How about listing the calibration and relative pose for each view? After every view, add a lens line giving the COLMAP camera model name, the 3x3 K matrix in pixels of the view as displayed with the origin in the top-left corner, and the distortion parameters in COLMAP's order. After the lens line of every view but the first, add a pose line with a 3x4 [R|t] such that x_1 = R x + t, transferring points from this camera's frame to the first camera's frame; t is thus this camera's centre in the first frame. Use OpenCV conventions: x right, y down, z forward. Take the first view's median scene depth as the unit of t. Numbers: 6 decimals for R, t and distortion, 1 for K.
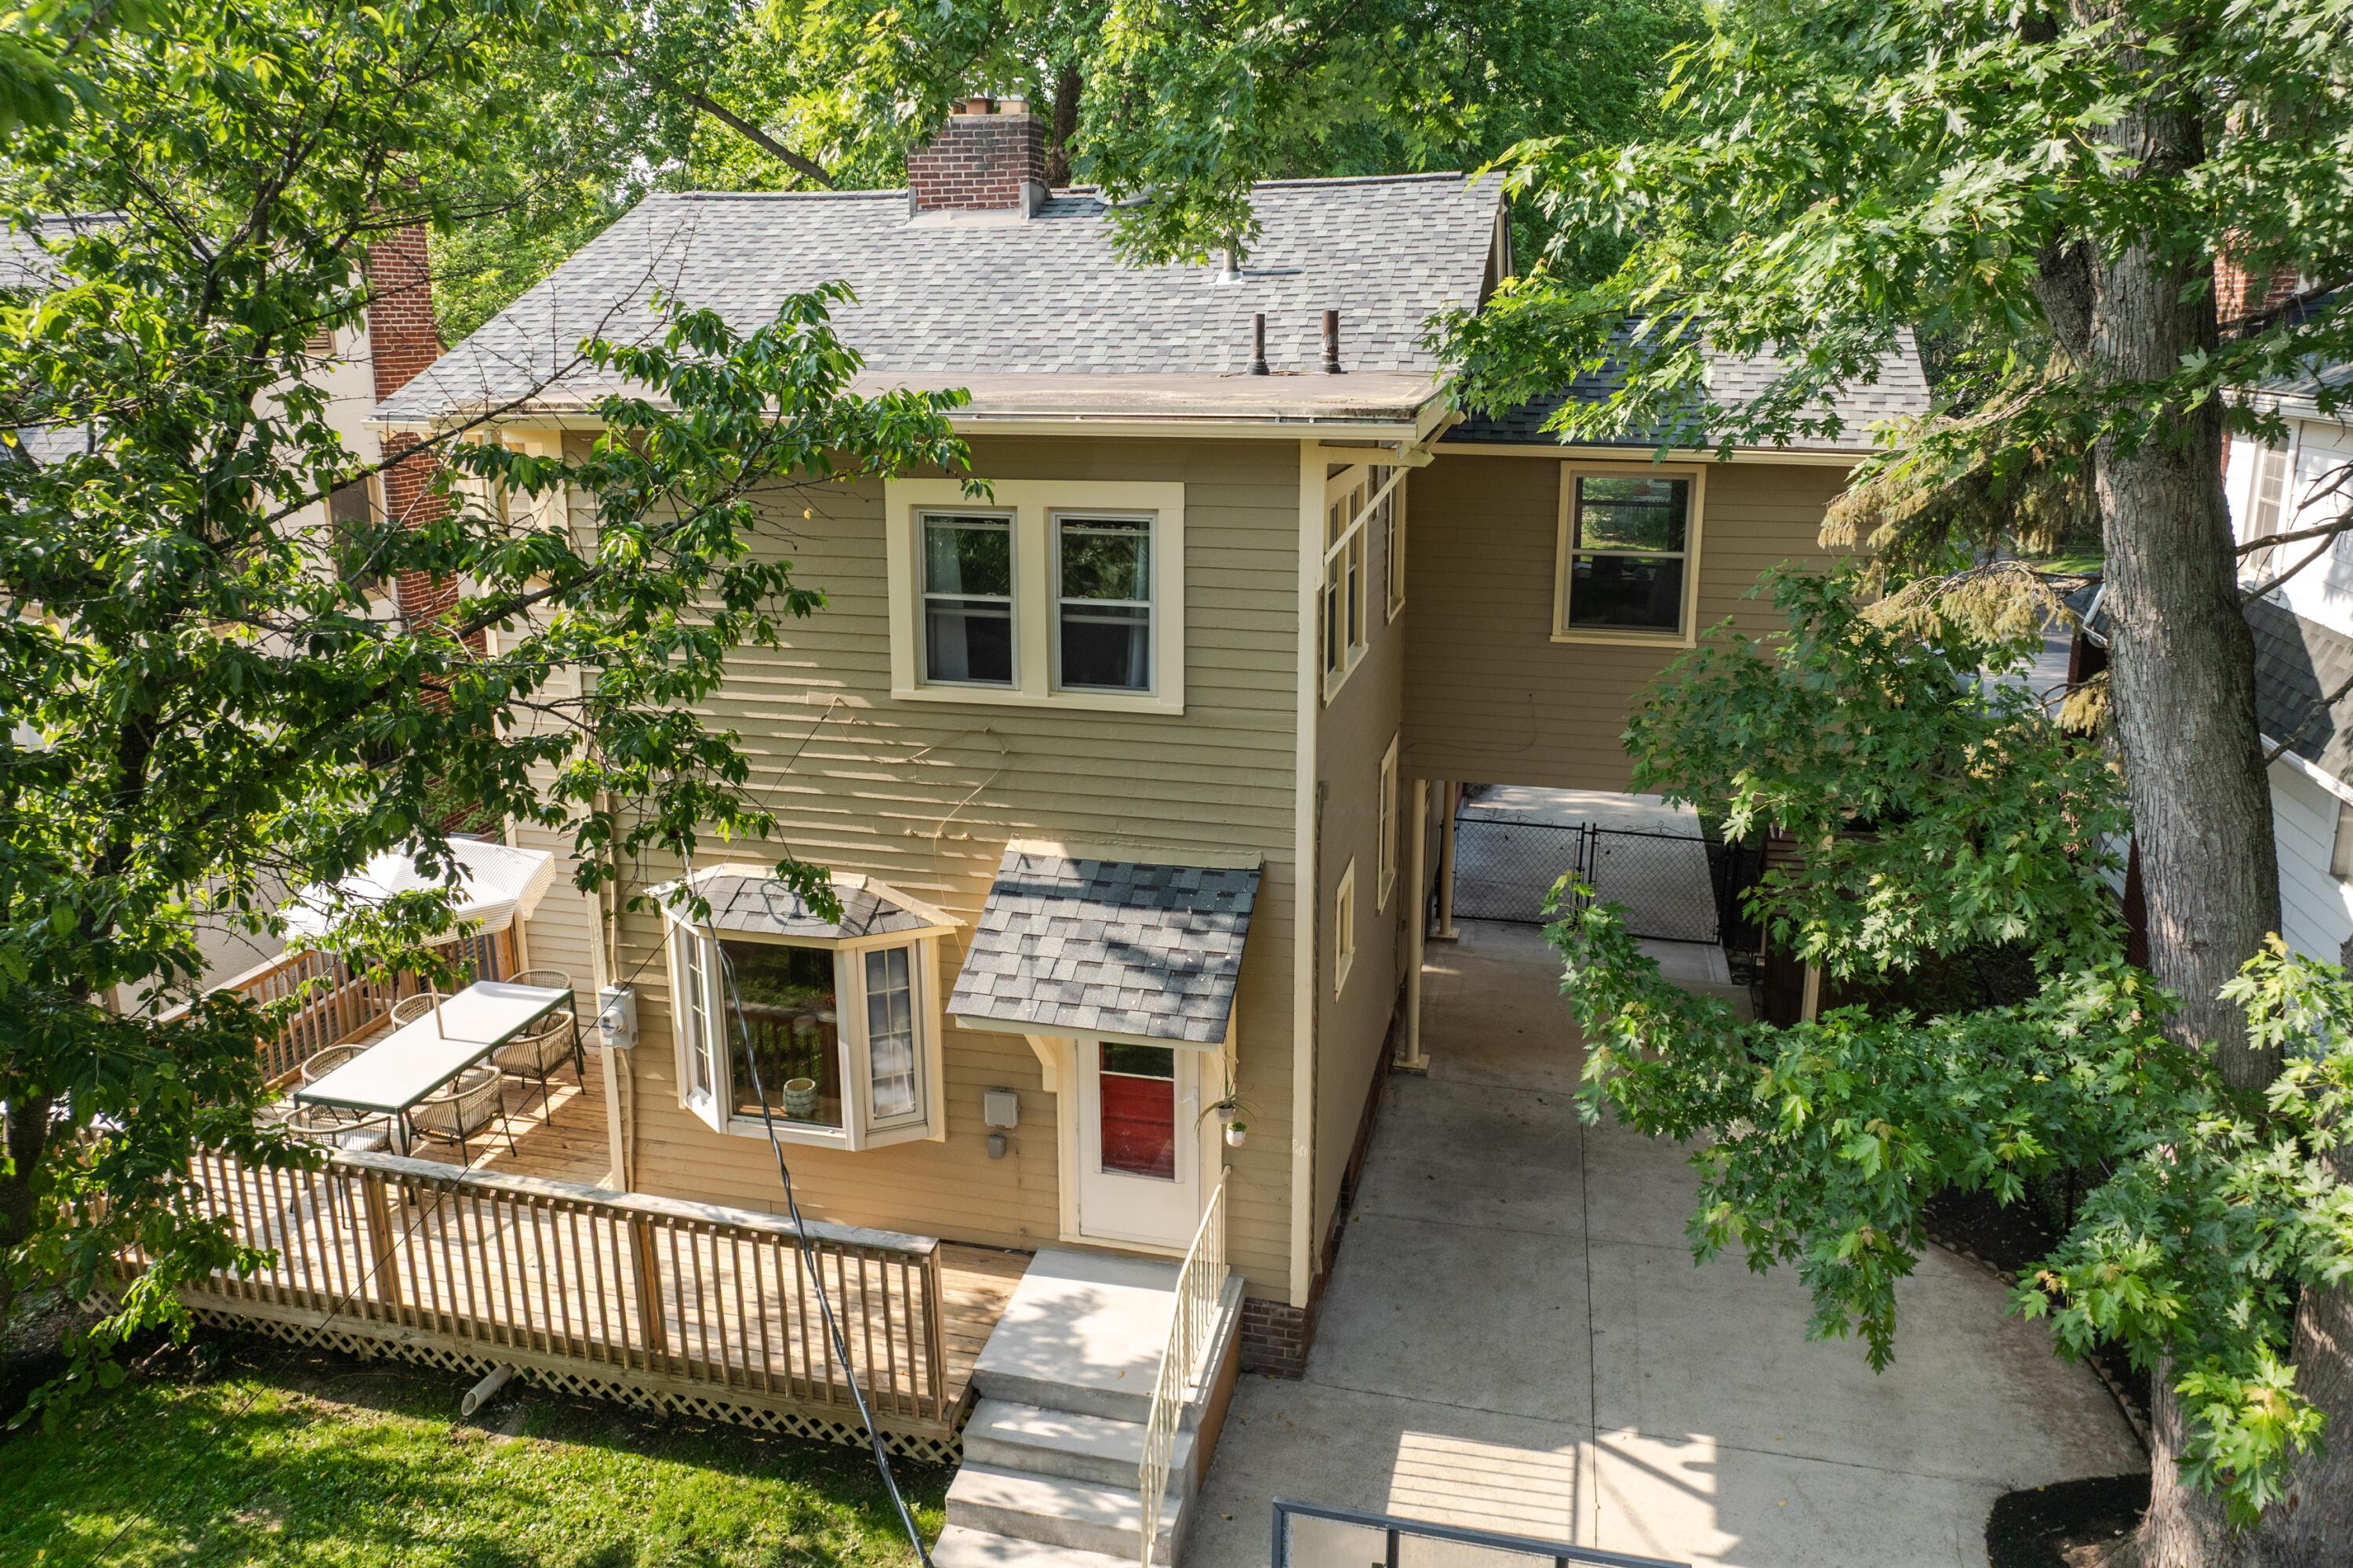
lens RADIAL K [[1660.9, 0, 1184.8], [0, 1660.9, 772.3], [0, 0, 1]] dist [-0.009321, 0.001417]
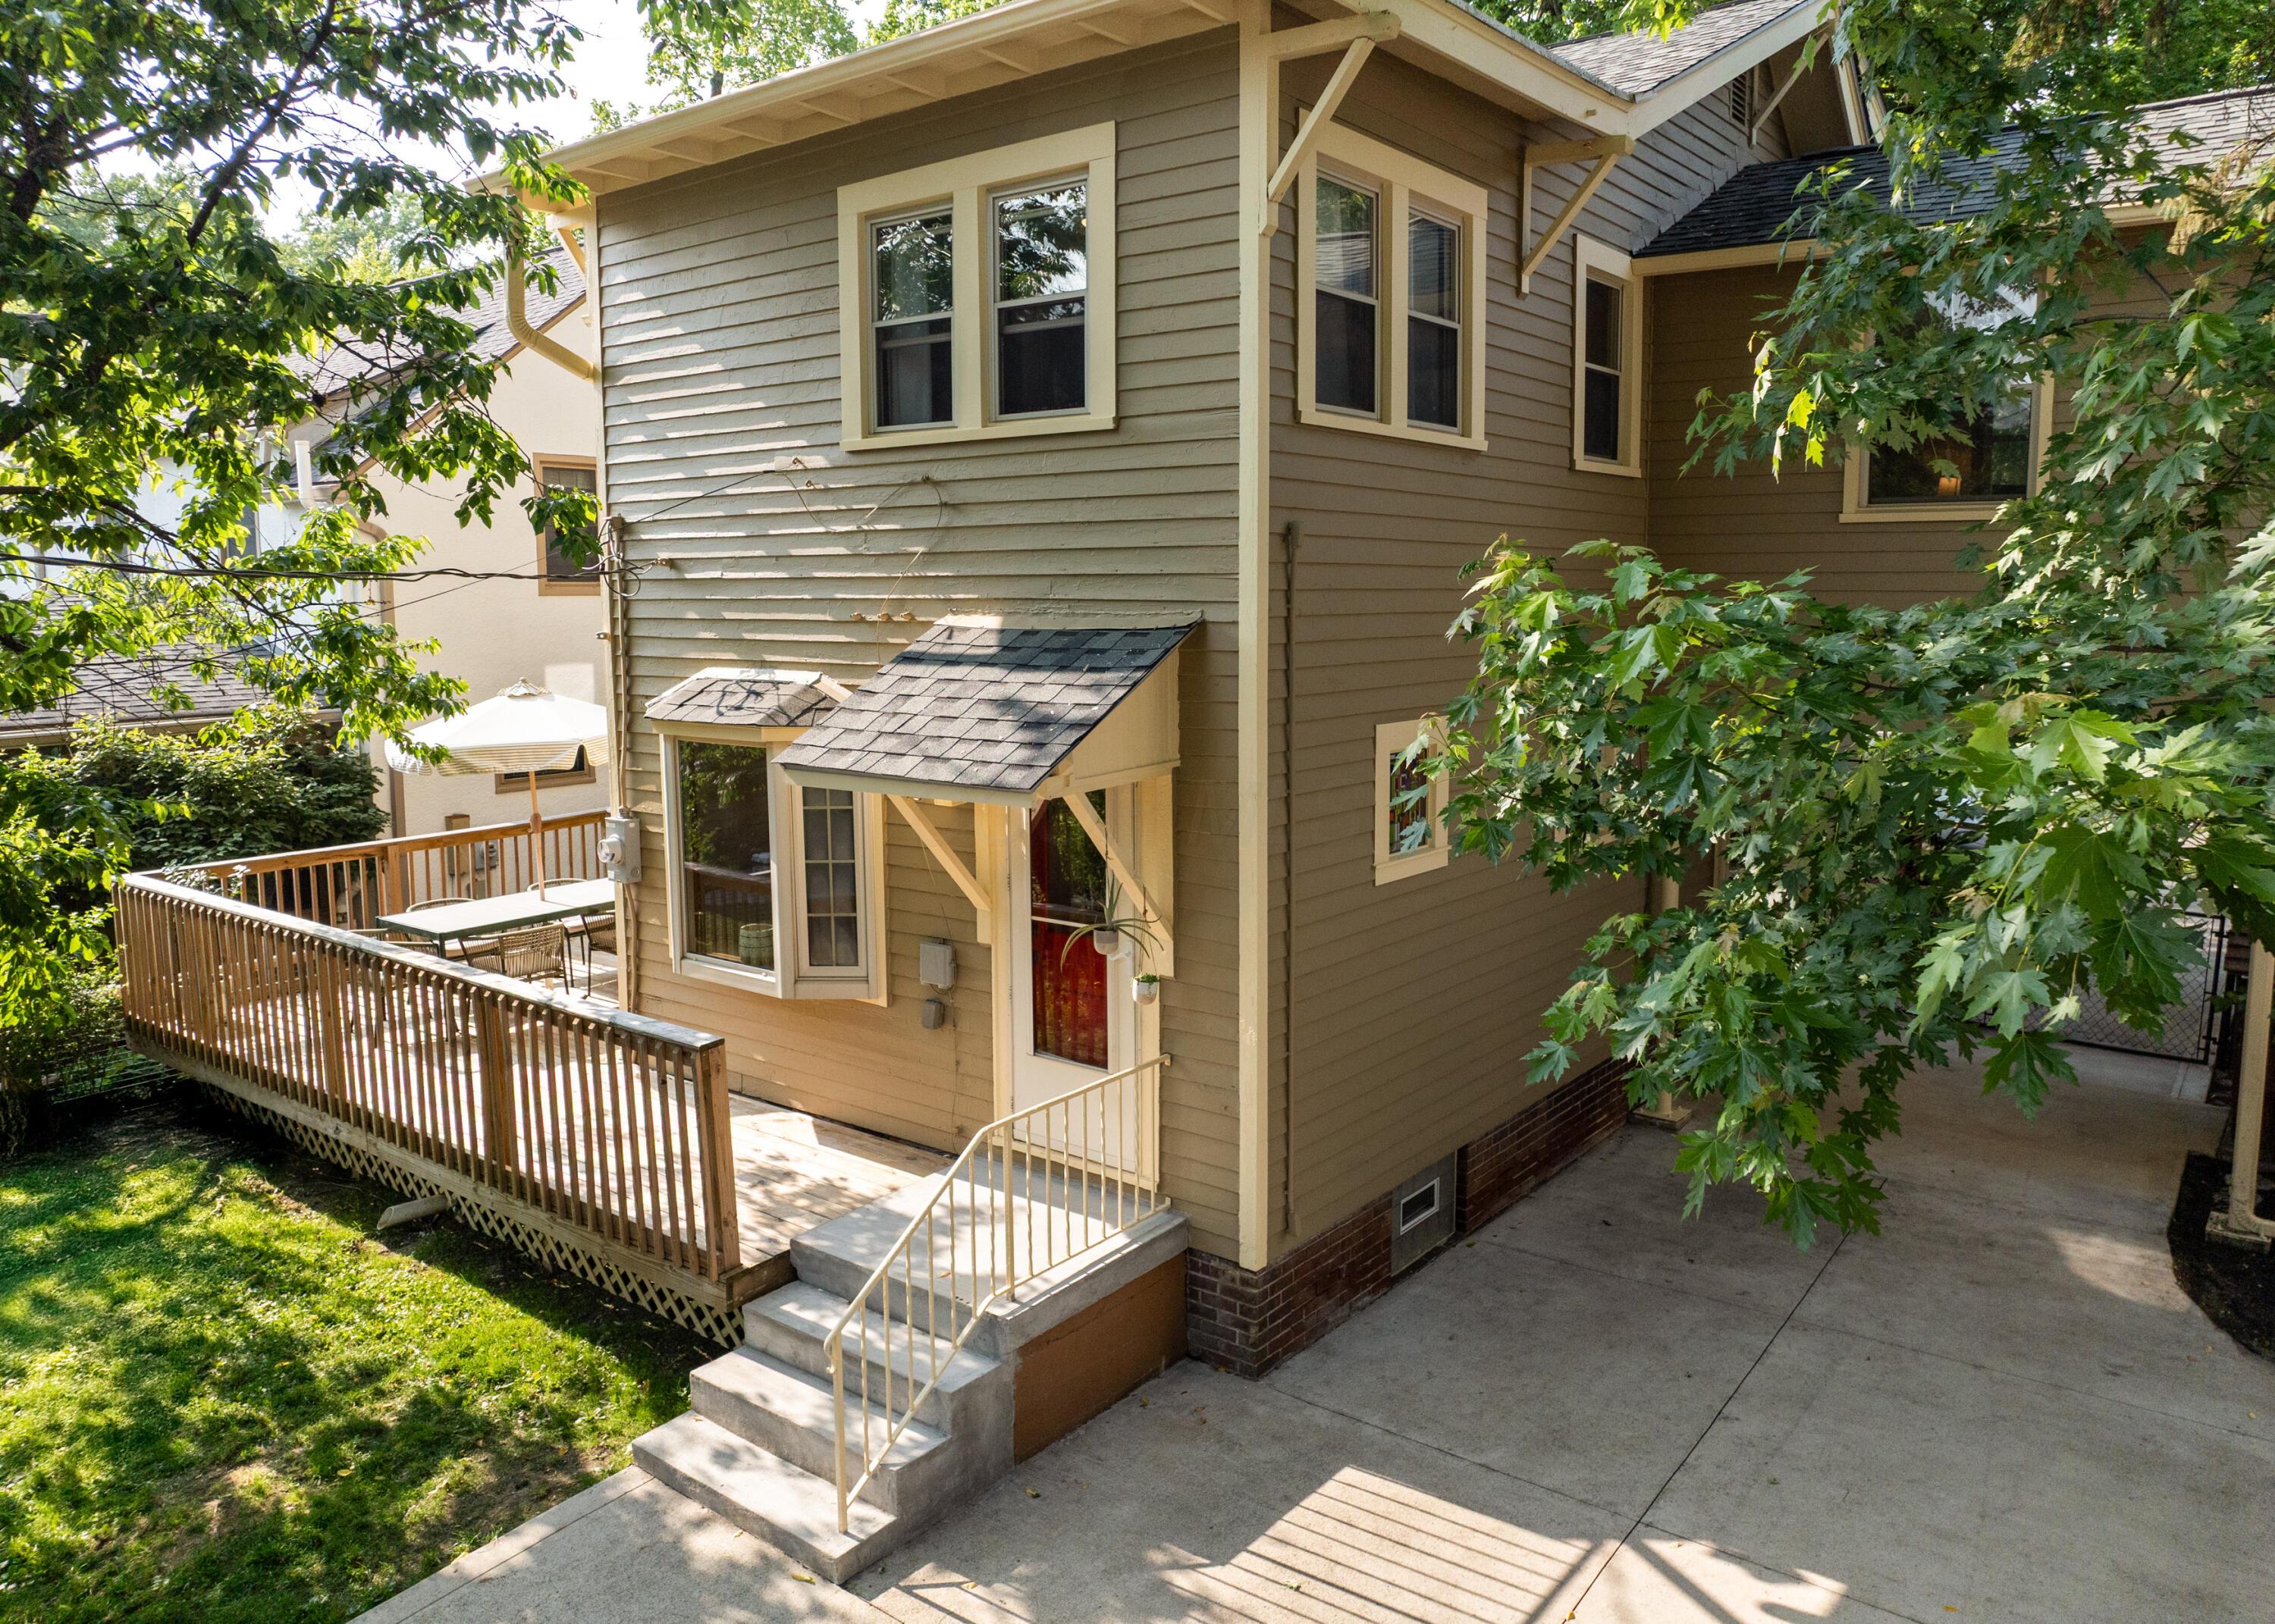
lens RADIAL K [[1614.3, 0, 1130.9], [0, 1614.3, 822.2], [0, 0, 1]] dist [-0.008989, -0.002851]
pose [[0.910949, 0.054173, -0.408947, 0.311708], [-0.105721, 0.988890, -0.104501, 0.216454], [0.398742, 0.138429, 0.906555, 0.325436]]
